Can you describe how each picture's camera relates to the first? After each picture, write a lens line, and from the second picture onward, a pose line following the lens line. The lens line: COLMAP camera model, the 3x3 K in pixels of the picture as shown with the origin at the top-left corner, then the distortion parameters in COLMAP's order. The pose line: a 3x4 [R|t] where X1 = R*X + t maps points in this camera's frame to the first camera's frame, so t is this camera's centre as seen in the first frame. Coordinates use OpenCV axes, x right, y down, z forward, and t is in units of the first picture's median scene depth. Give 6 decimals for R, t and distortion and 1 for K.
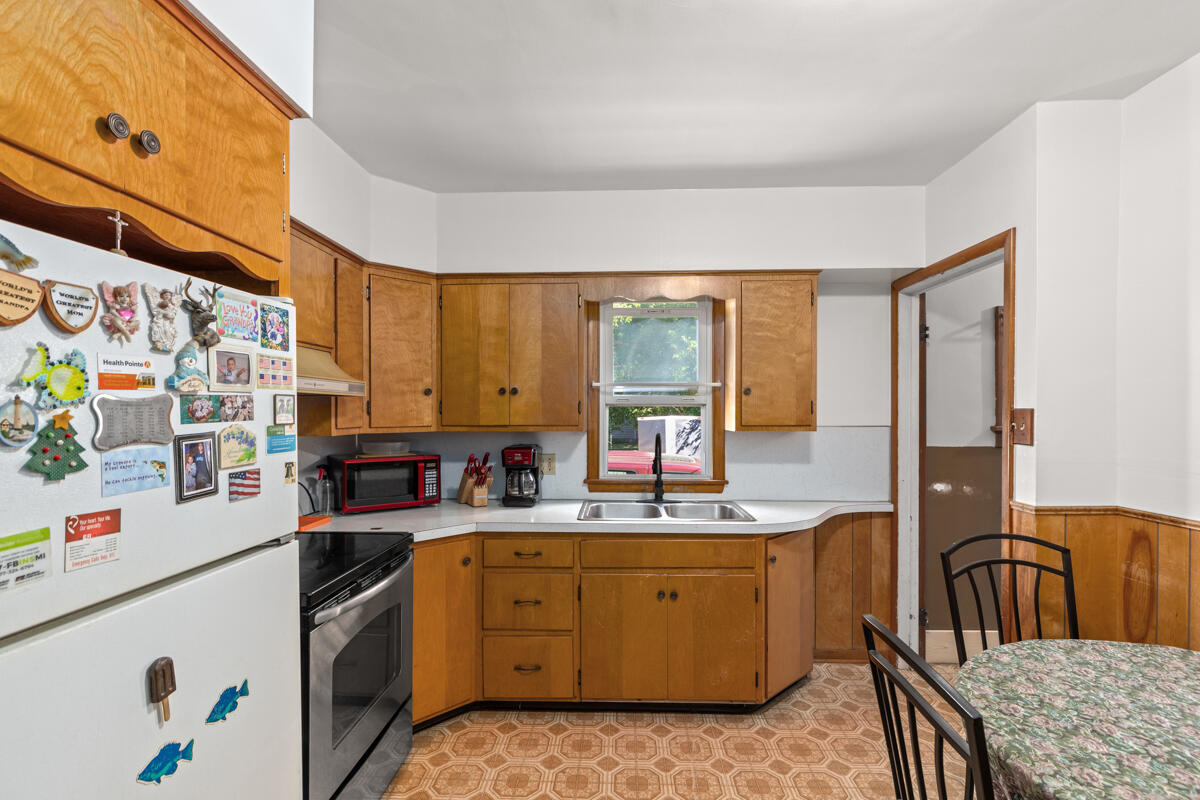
lens RADIAL K [[552.1, 0, 602.3], [0, 552.1, 415.4], [0, 0, 1]] dist [0.003049, -0.002085]
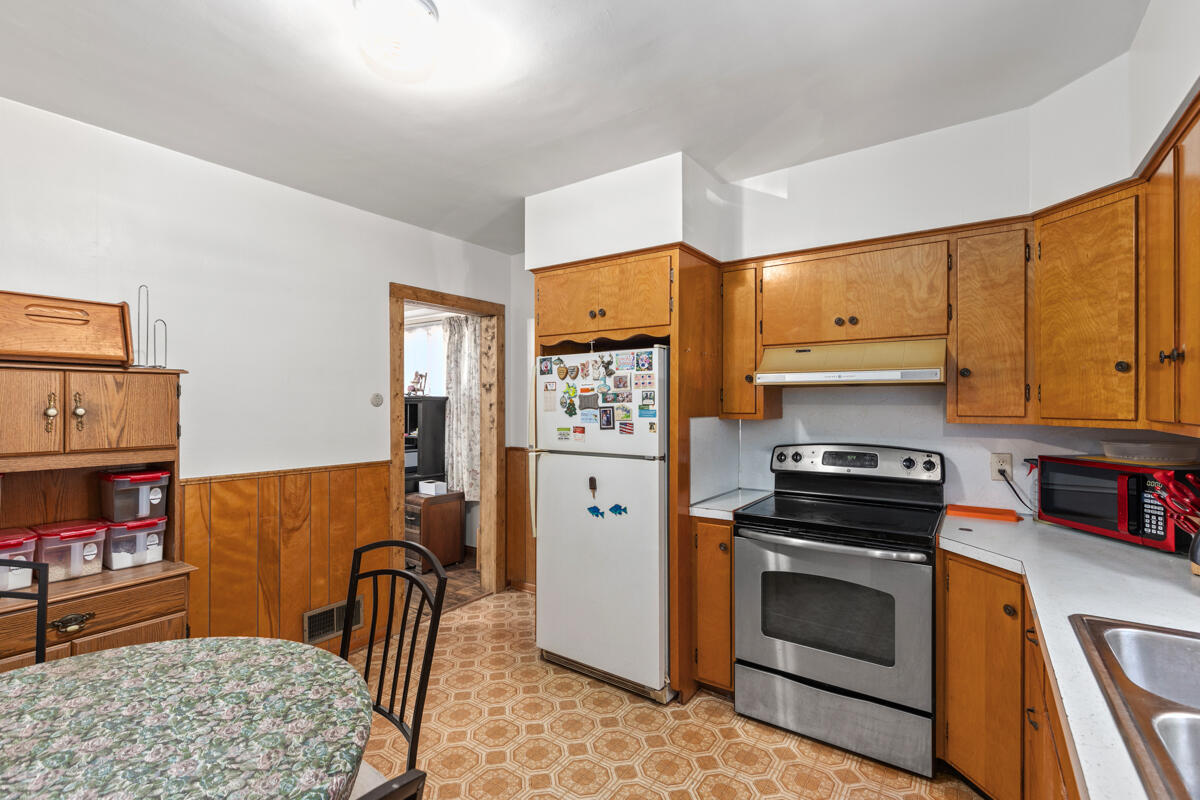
lens RADIAL K [[552.1, 0, 601.5], [0, 552.1, 401.8], [0, 0, 1]] dist [0.003049, -0.002085]
pose [[-0.546583, 0.000740, -0.837404, 1.196871], [-0.005177, 0.999978, 0.004263, -0.002631], [0.837389, 0.006665, -0.546567, 1.814699]]
